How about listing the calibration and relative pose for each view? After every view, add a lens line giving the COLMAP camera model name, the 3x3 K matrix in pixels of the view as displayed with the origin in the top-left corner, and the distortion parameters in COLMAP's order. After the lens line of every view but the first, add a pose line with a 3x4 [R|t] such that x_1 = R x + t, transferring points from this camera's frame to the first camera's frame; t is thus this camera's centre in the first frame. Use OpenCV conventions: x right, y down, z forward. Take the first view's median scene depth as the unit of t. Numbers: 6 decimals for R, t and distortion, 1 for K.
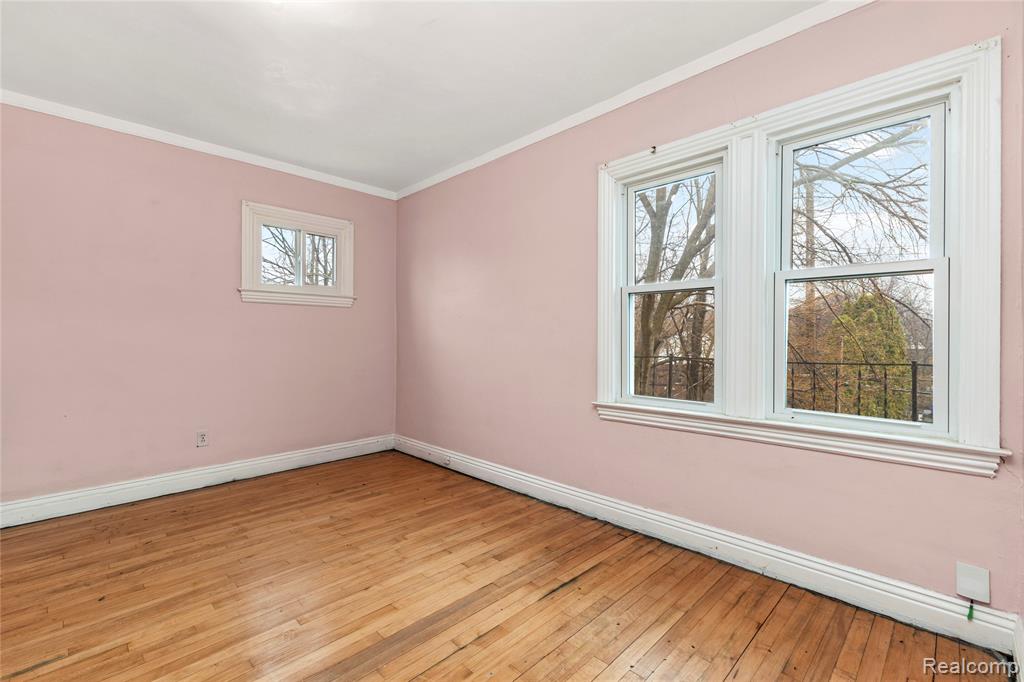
lens RADIAL K [[440.6, 0, 512.4], [0, 440.6, 339.0], [0, 0, 1]] dist [0.012349, -0.001124]
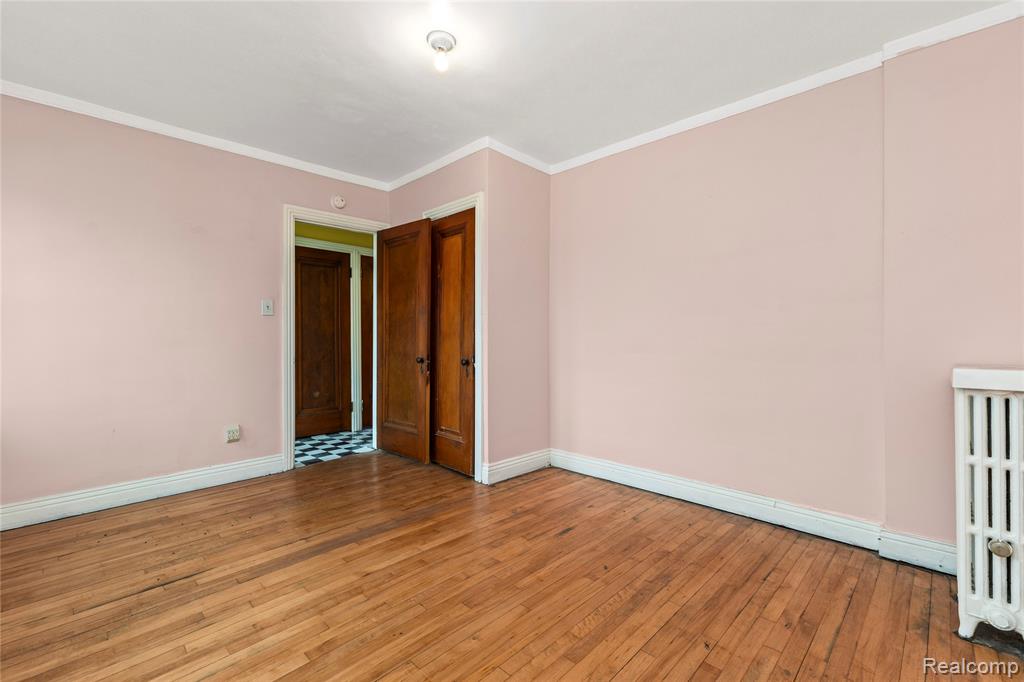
lens RADIAL K [[440.6, 0, 511.4], [0, 440.6, 338.0], [0, 0, 1]] dist [0.012349, -0.001124]
pose [[-0.999850, 0.003404, -0.016956, -0.635111], [0.003362, 0.999991, 0.002489, 0.005280], [0.016964, 0.002432, -0.999853, 1.999489]]
